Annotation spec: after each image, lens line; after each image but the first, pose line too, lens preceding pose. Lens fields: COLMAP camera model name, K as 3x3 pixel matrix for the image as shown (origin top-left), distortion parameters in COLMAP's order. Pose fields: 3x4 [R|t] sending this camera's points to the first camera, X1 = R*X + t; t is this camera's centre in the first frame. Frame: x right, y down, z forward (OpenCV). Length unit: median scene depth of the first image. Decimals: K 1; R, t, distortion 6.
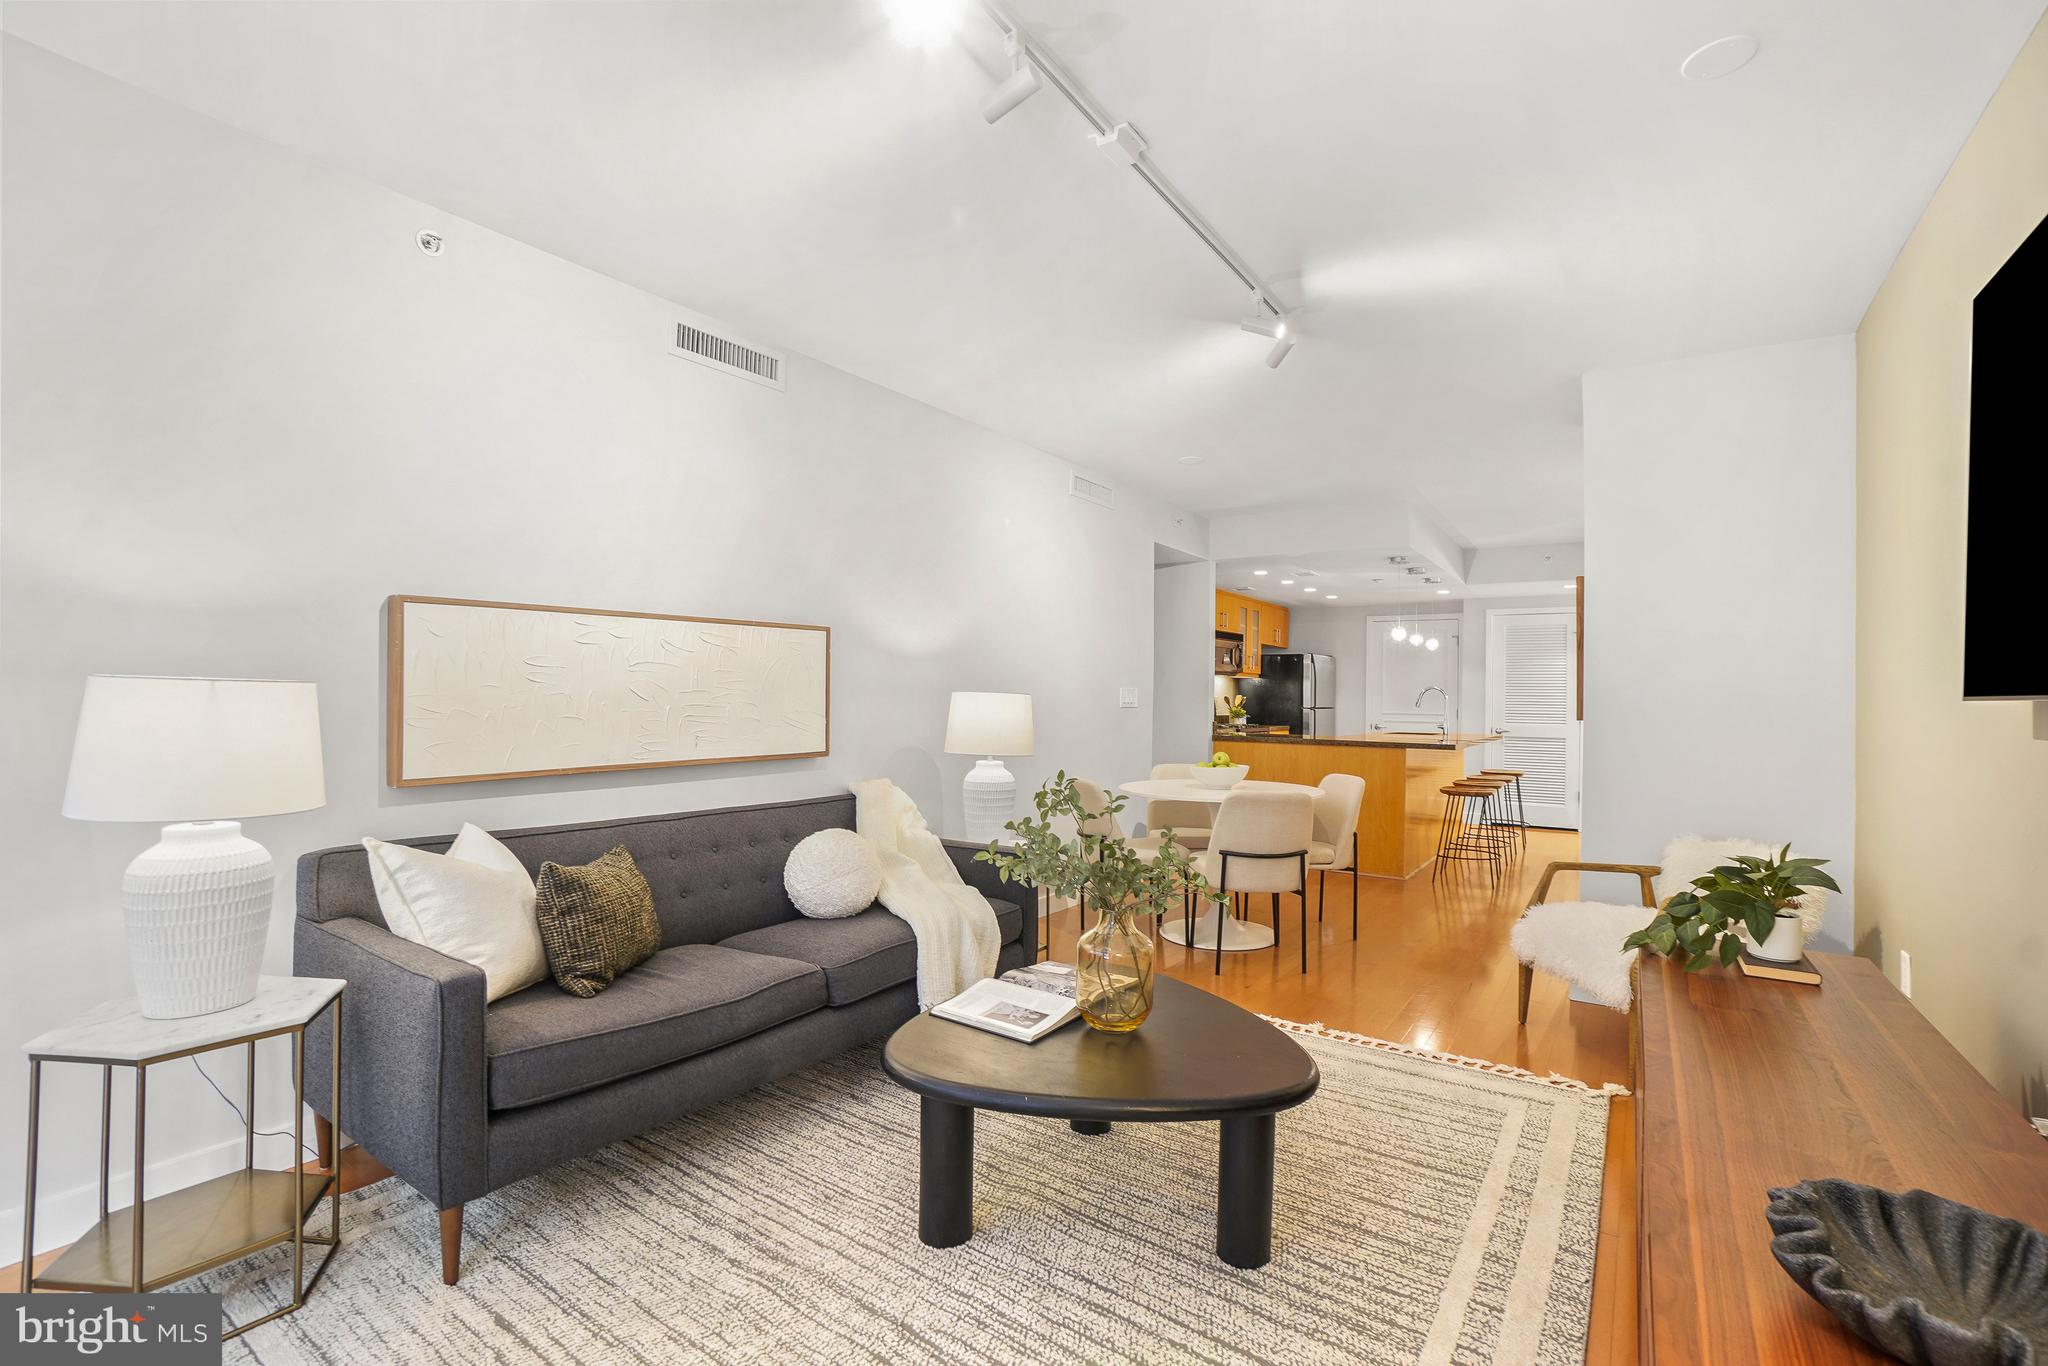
lens RADIAL K [[905.1, 0, 1024.0], [0, 905.1, 683.0], [0, 0, 1]] dist [-0.062054, 0.034299]
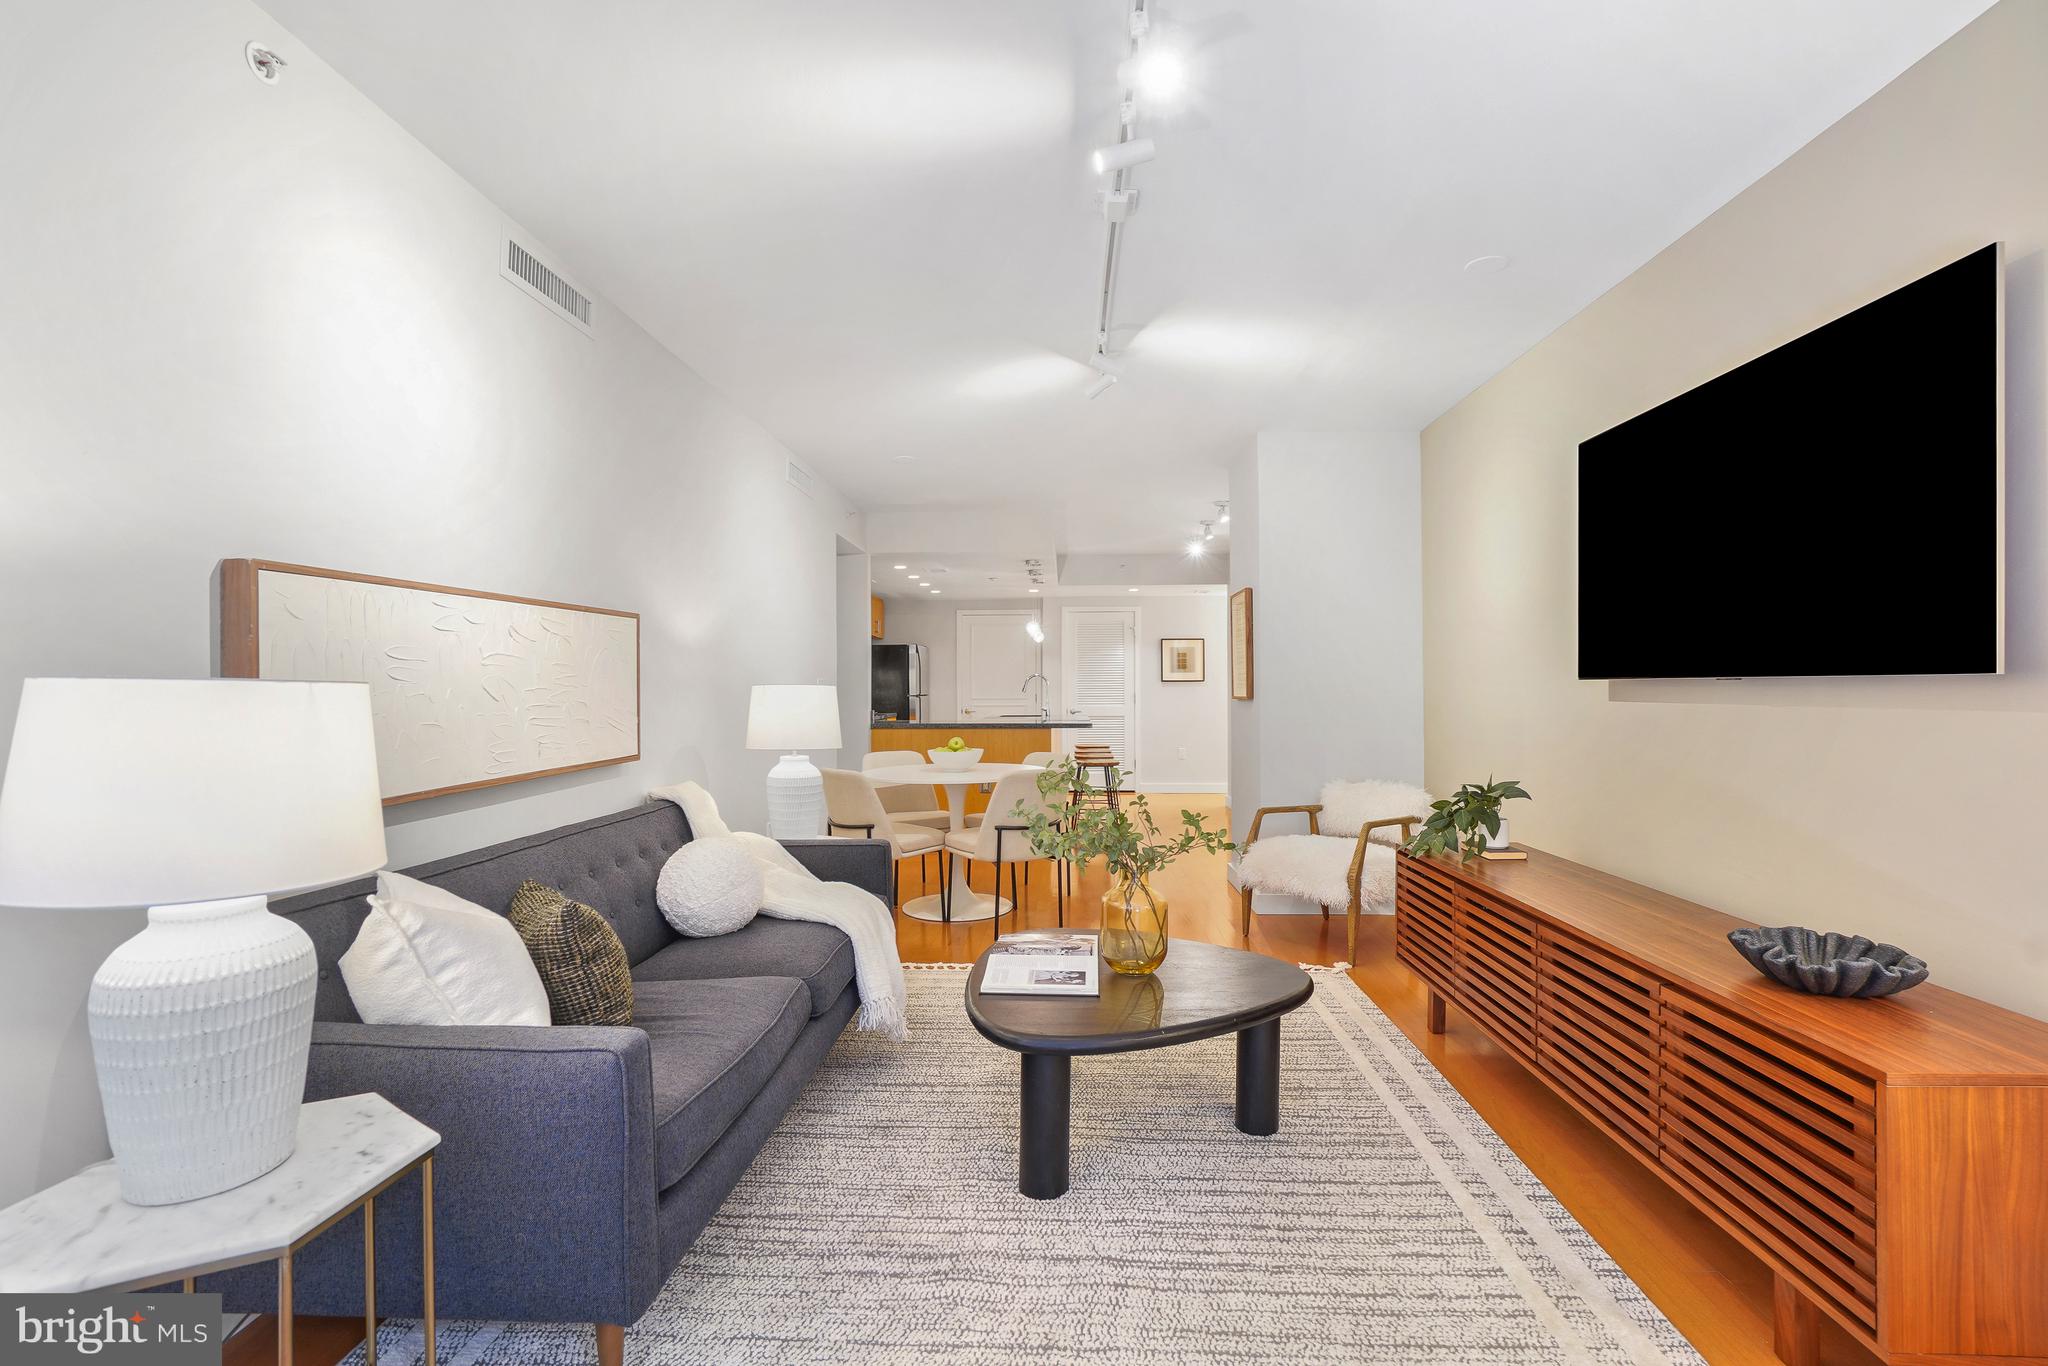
lens RADIAL K [[917.9, 0, 1024.5], [0, 917.9, 678.3], [0, 0, 1]] dist [-0.020660, 0.000218]
pose [[0.845735, -0.011832, 0.533471, -0.493905], [0.008065, 0.999923, 0.009391, -0.005546], [-0.533542, -0.003640, 0.845766, 0.055958]]
